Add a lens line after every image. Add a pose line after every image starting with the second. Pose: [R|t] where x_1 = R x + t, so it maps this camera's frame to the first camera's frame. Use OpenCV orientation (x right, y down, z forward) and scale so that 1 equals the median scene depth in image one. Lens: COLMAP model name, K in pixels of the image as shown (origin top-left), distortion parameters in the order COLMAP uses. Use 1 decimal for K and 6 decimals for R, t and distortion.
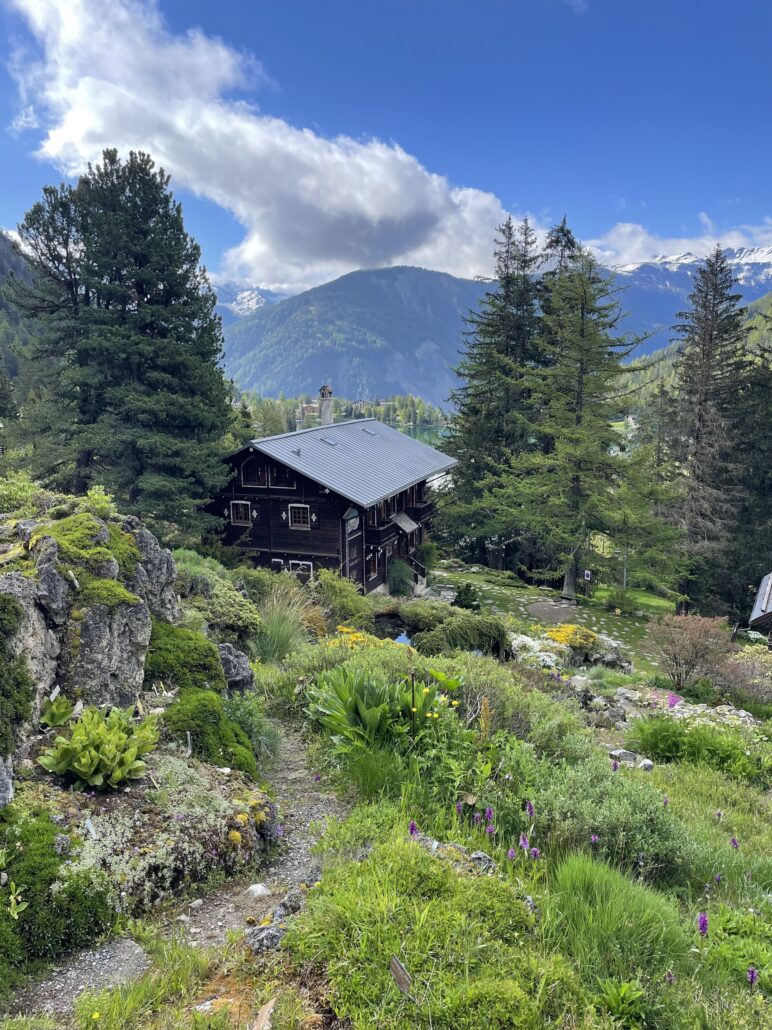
lens RADIAL K [[794.6, 0, 386.0], [0, 794.6, 515.0], [0, 0, 1]] dist [0.075075, -0.005585]
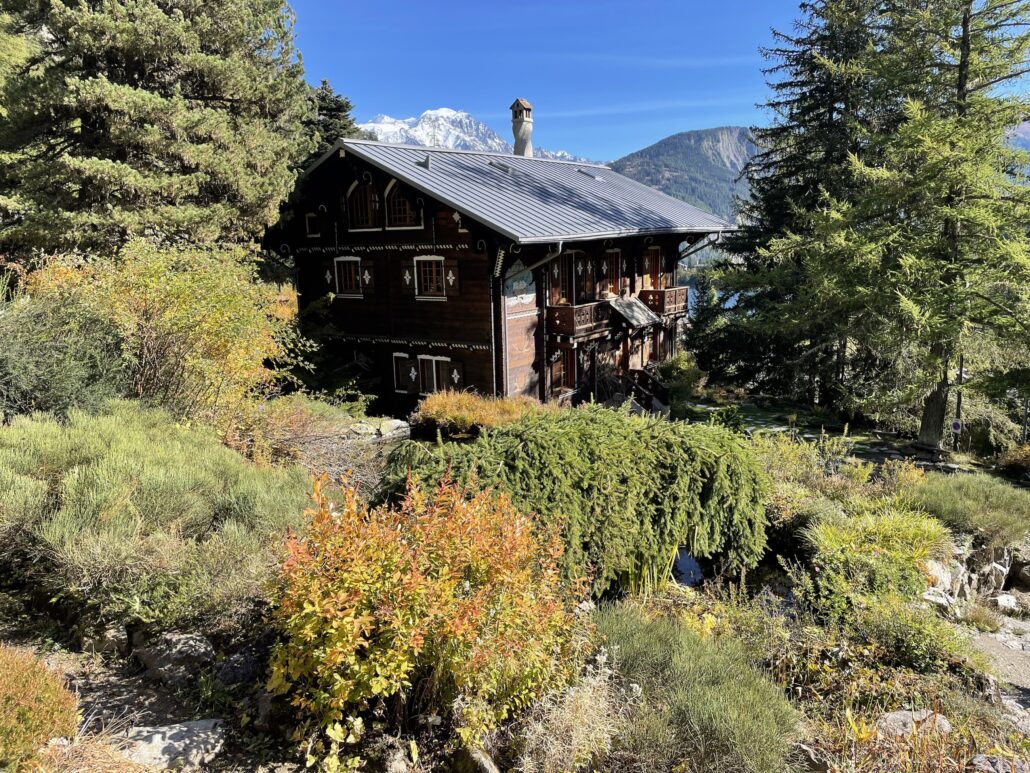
lens RADIAL K [[794.6, 0, 515.0], [0, 794.6, 386.5], [0, 0, 1]] dist [0.075075, -0.005585]
pose [[0.972667, 0.024497, -0.230911, 0.069320], [-0.025776, 0.999665, -0.002523, 0.064069], [0.230771, 0.008406, 0.972972, 0.351356]]
